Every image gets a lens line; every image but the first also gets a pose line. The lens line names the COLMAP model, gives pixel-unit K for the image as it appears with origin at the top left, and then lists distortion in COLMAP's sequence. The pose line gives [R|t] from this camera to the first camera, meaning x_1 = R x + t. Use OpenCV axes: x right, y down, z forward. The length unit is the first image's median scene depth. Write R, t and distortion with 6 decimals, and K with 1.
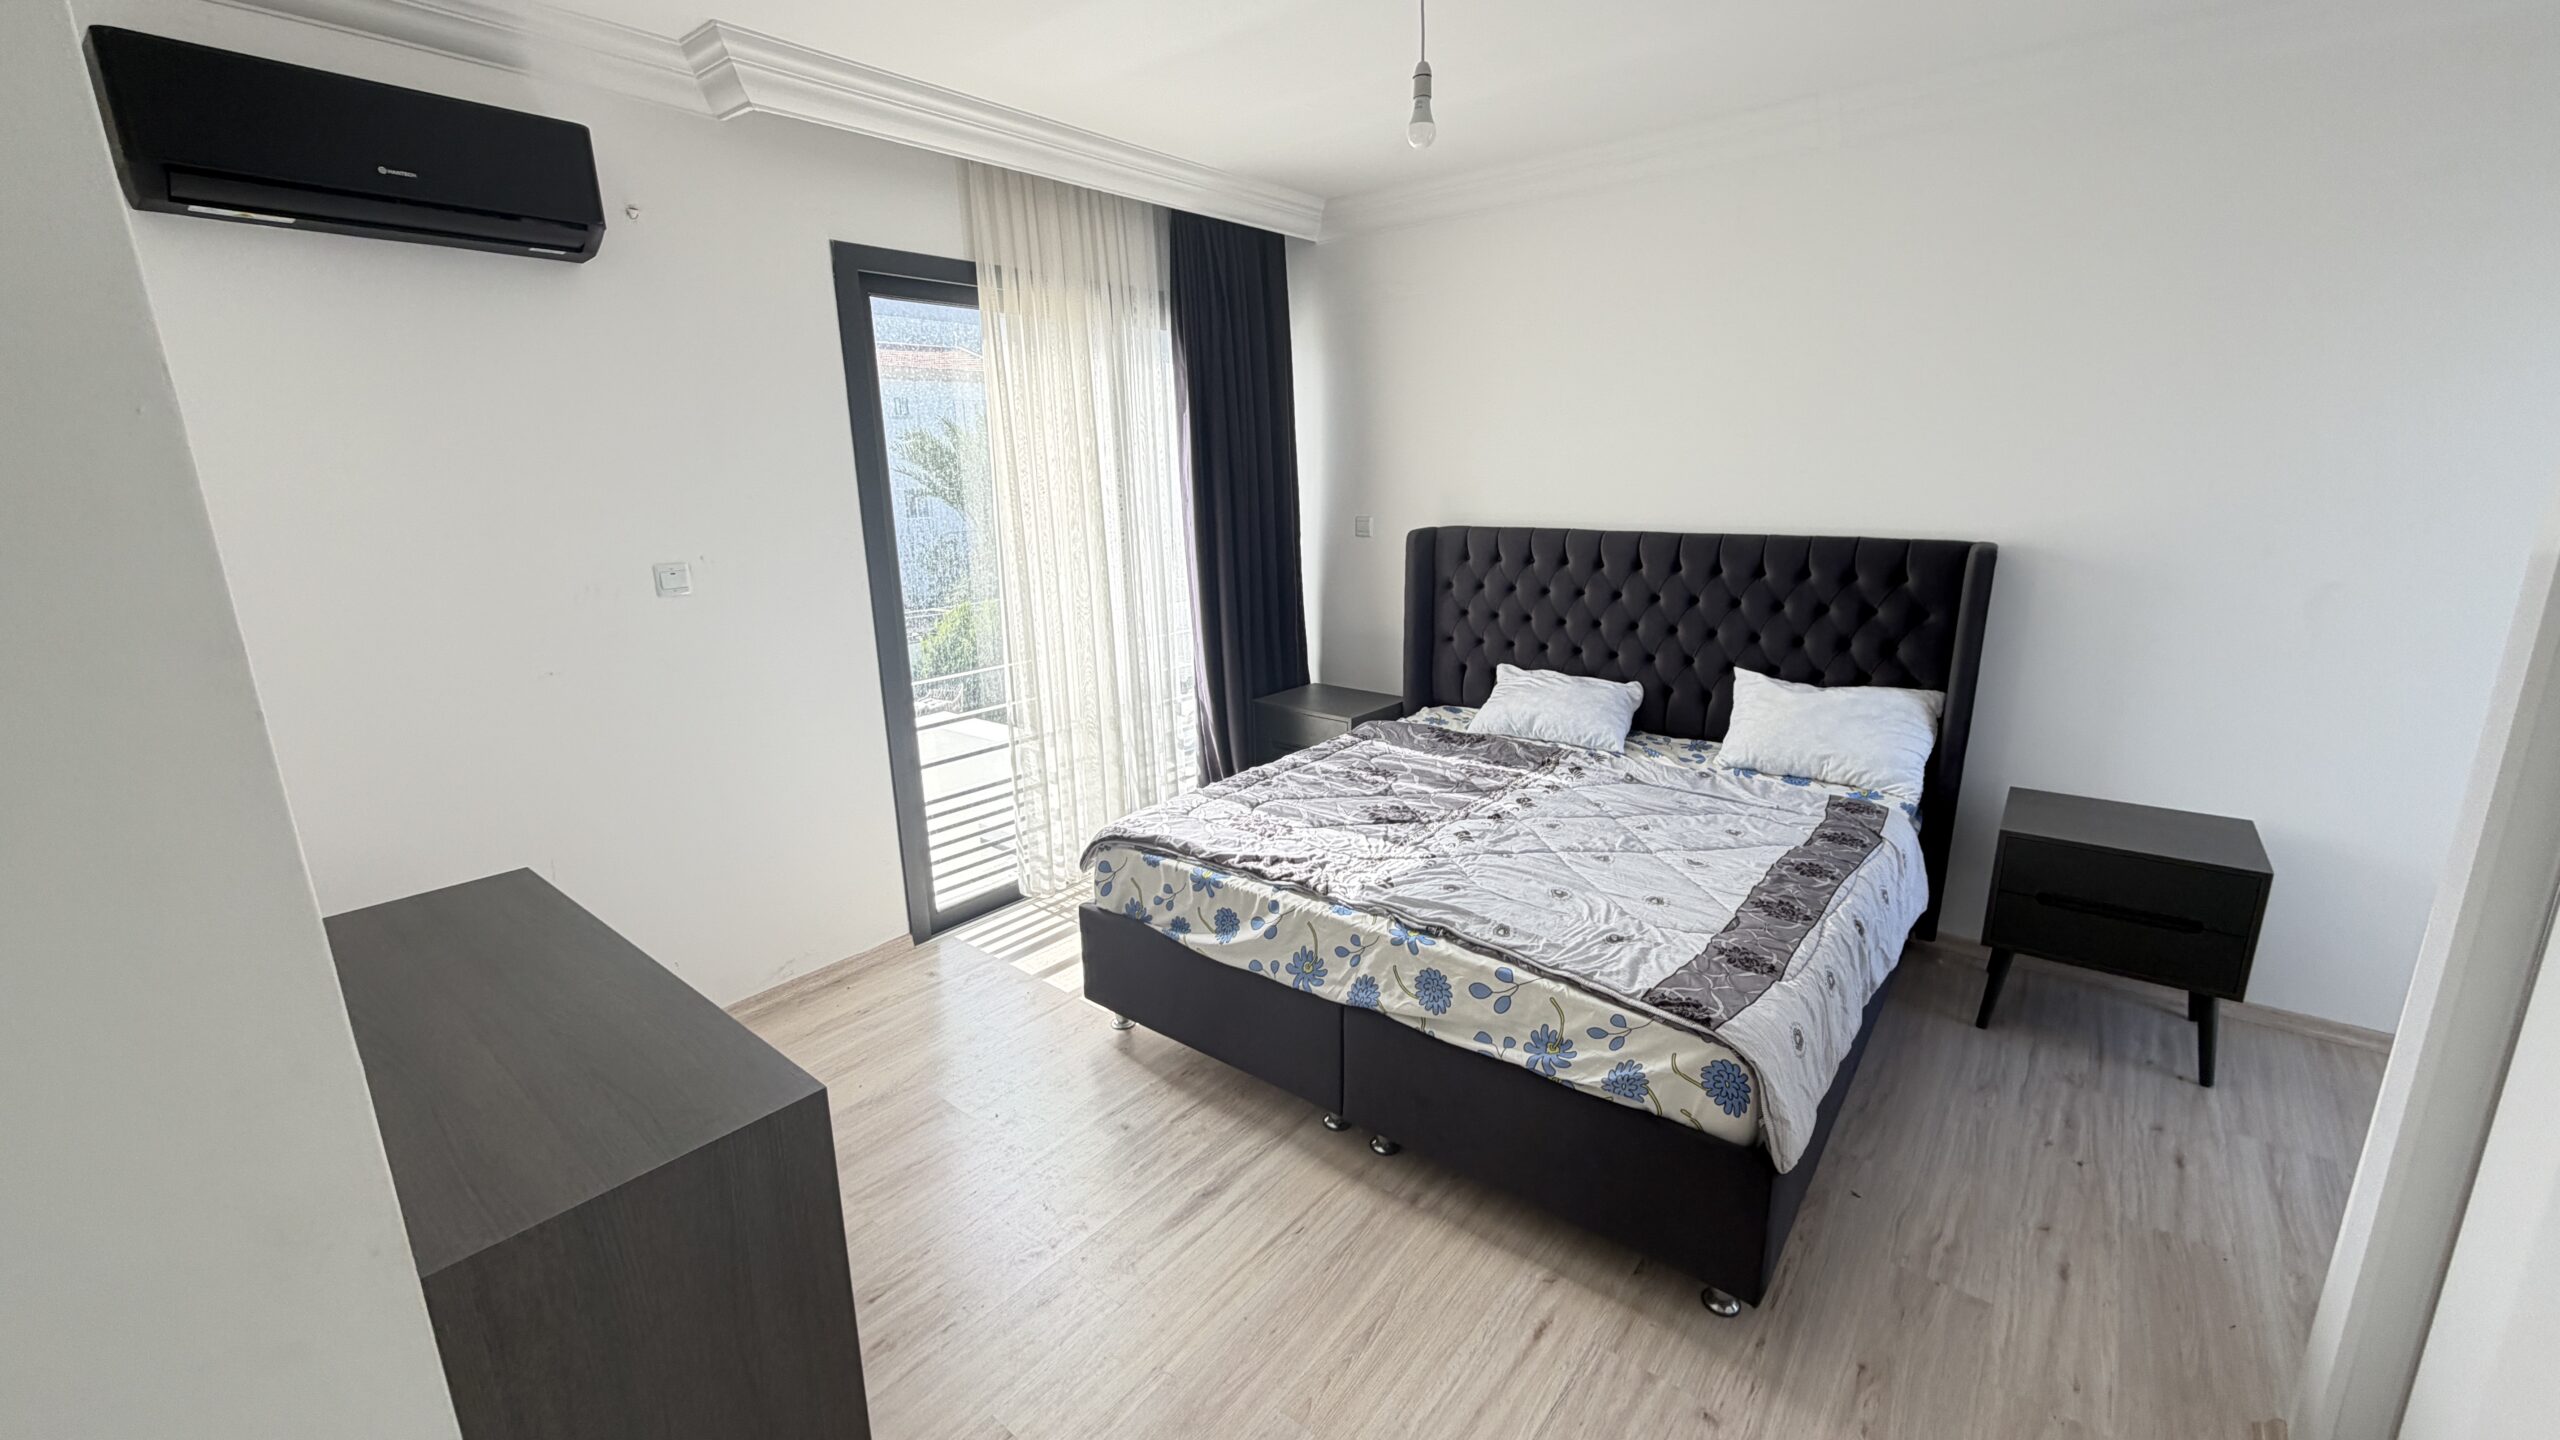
lens RADIAL K [[1017.9, 0, 1279.9], [0, 1017.9, 720.9], [0, 0, 1]] dist [0.001791, -0.000014]
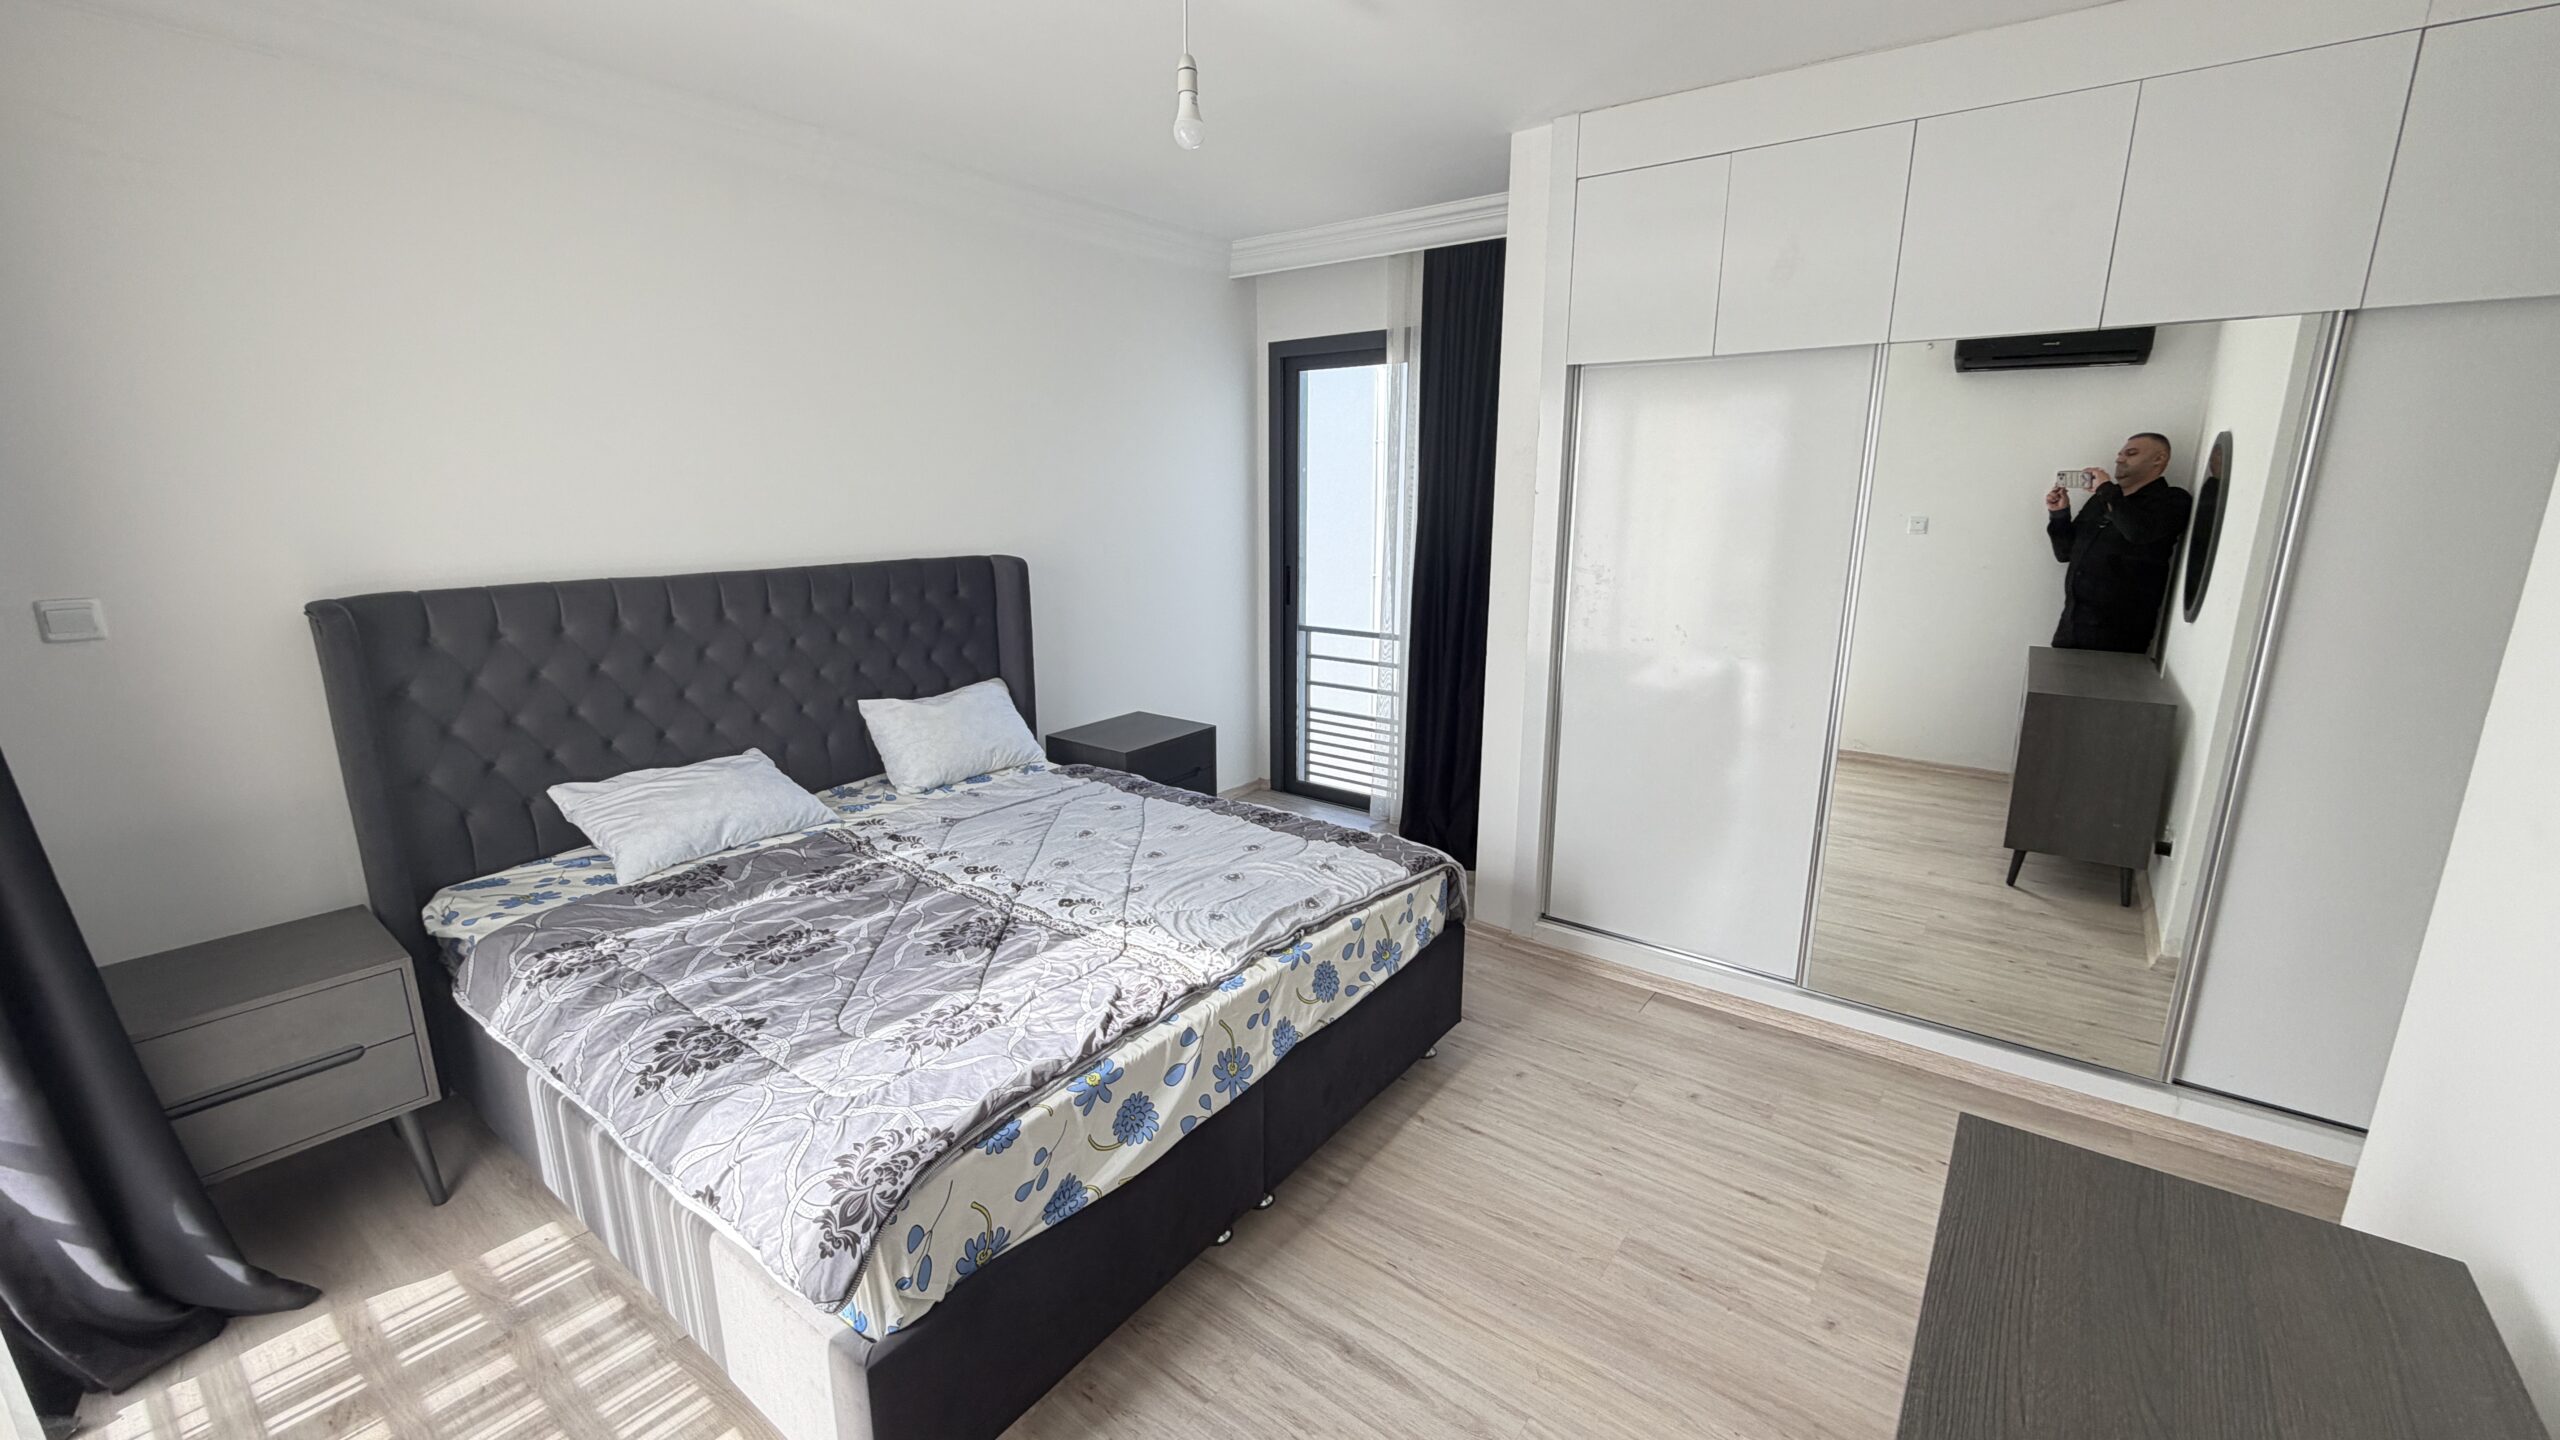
lens RADIAL K [[1017.9, 0, 1279.9], [0, 1017.9, 720.9], [0, 0, 1]] dist [0.001791, -0.000014]
pose [[-0.028823, -0.210797, 0.977105, -0.660246], [0.245818, 0.945997, 0.211337, -0.180639], [-0.968887, 0.246281, 0.024551, 0.768386]]
